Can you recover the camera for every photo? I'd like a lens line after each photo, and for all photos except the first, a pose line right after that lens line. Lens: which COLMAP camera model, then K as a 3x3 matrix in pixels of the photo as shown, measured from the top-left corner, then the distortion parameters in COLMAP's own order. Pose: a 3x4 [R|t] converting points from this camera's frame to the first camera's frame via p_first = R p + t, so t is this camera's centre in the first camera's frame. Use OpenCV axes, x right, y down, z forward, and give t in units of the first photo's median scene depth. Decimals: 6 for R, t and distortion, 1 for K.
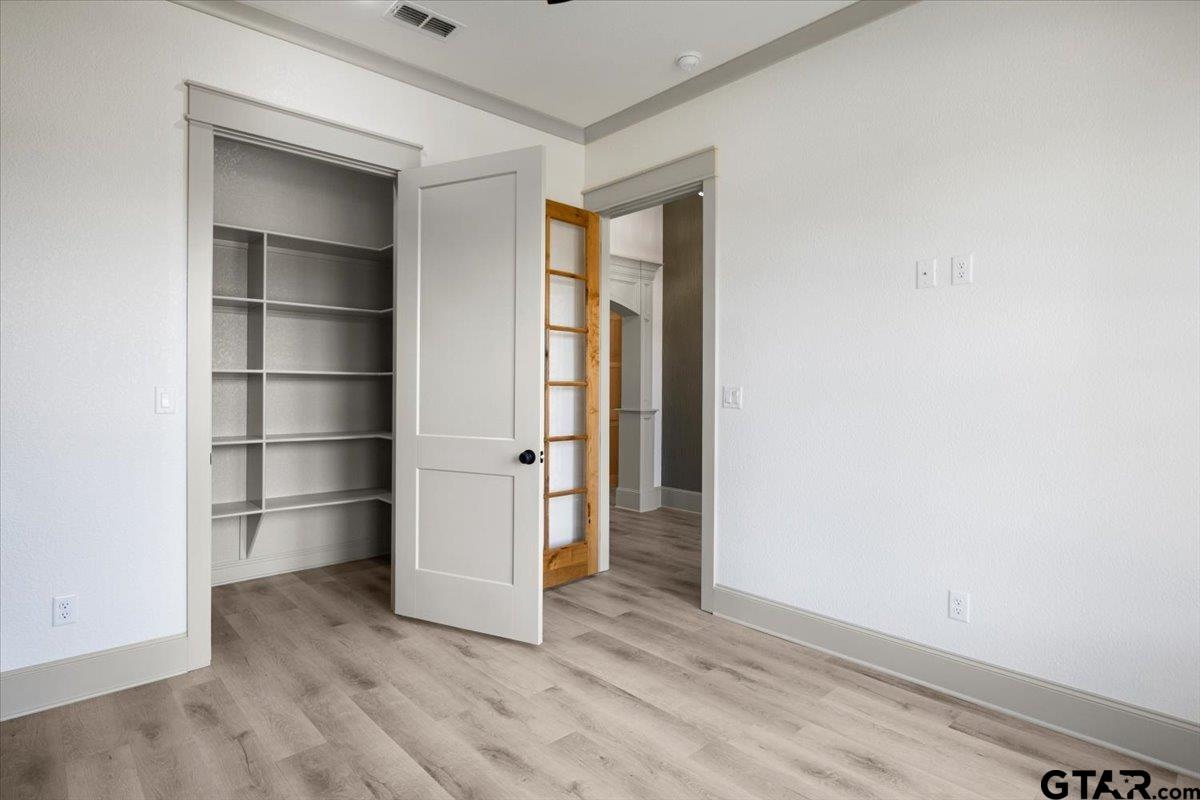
lens RADIAL K [[623.3, 0, 595.6], [0, 623.3, 393.4], [0, 0, 1]] dist [0.002197, 0.000410]
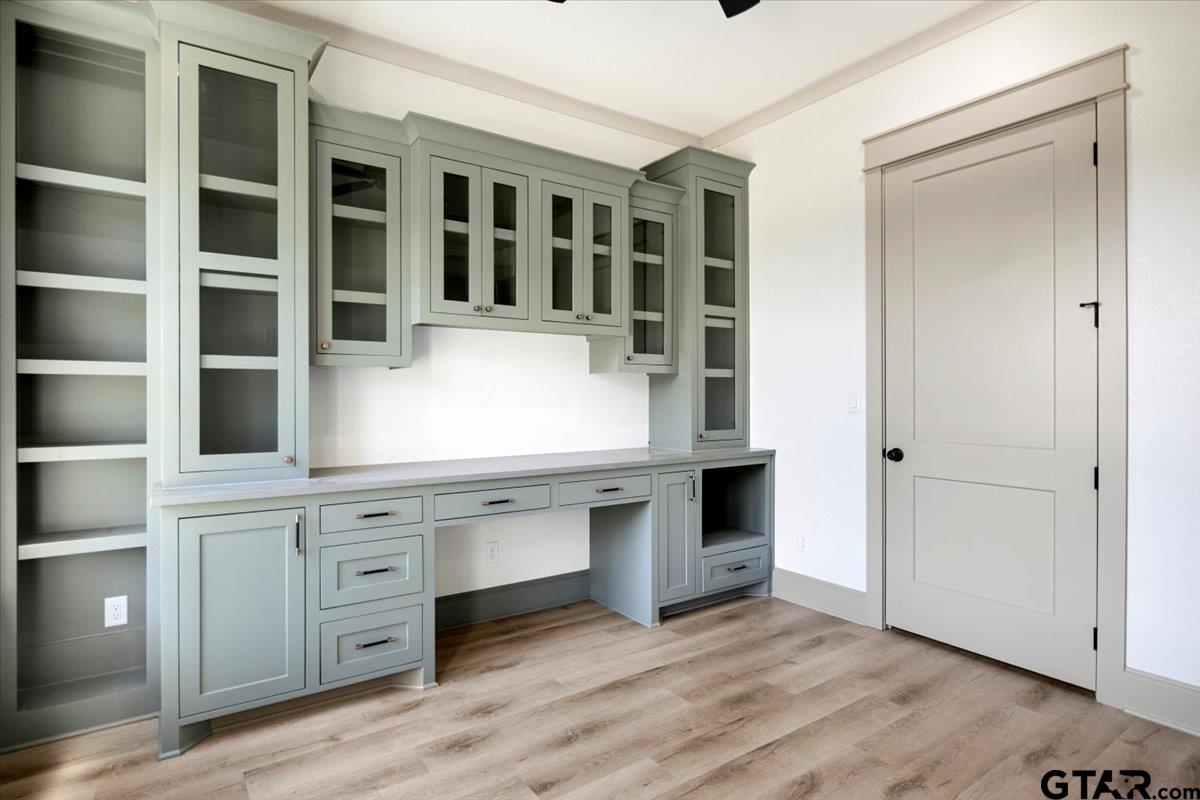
lens RADIAL K [[623.3, 0, 590.7], [0, 623.3, 399.0], [0, 0, 1]] dist [0.002197, 0.000410]
pose [[-0.134873, 0.005873, -0.990846, 0.718400], [-0.007824, 0.999945, 0.006992, -0.005280], [0.990832, 0.008695, -0.134819, 0.707855]]
